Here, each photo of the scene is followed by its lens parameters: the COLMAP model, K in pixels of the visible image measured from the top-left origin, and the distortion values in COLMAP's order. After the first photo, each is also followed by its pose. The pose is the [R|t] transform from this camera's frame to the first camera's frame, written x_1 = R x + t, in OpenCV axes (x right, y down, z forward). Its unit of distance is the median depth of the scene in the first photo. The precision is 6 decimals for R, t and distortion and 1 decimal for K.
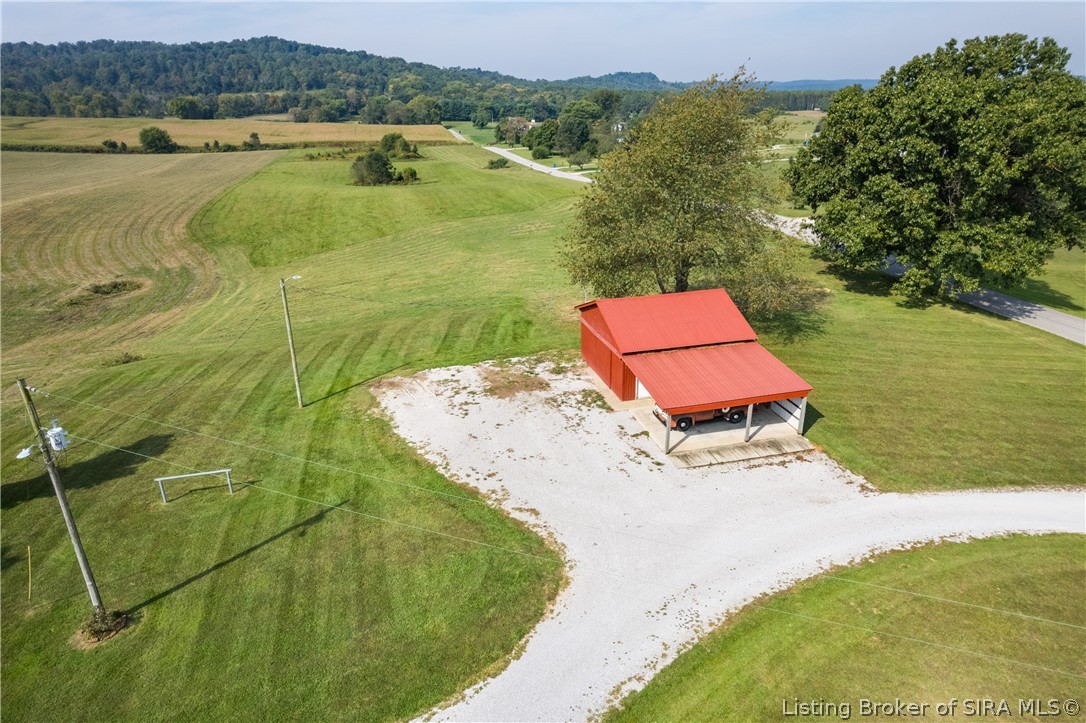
lens RADIAL K [[699.5, 0, 547.1], [0, 699.5, 365.7], [0, 0, 1]] dist [-0.080569, 0.075385]
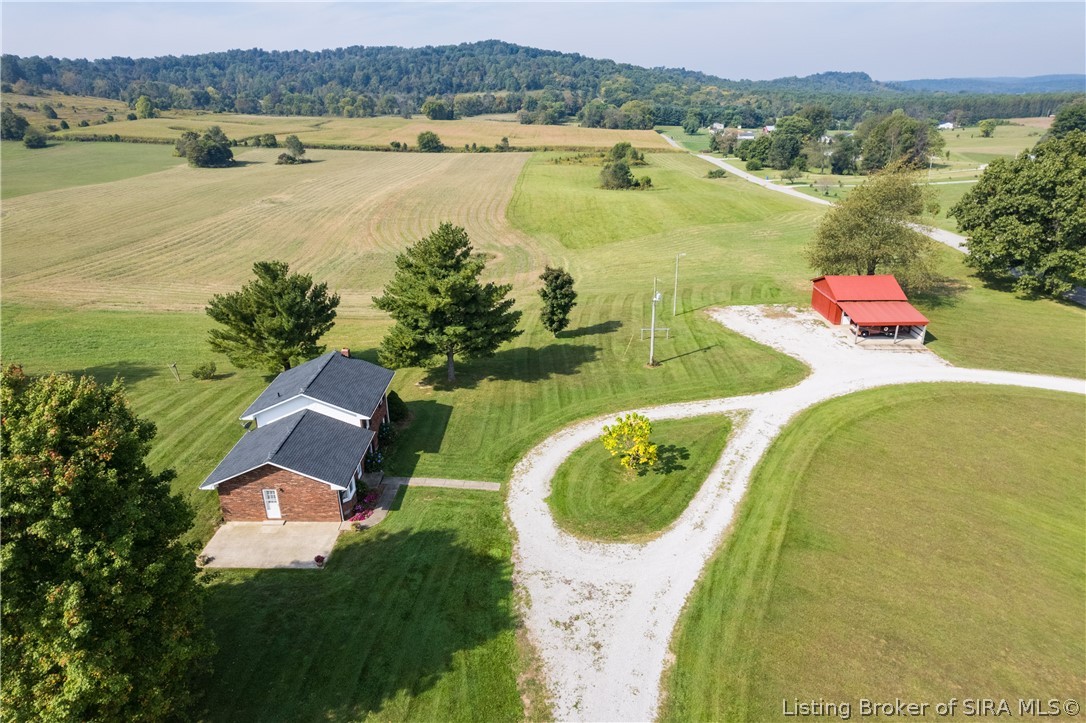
lens RADIAL K [[699.5, 0, 547.1], [0, 699.5, 365.7], [0, 0, 1]] dist [-0.080569, 0.075385]
pose [[0.965665, 0.097712, -0.240714, -0.025115], [-0.096110, 0.995200, 0.018412, 0.026013], [0.241358, 0.005355, 0.970421, -0.143838]]
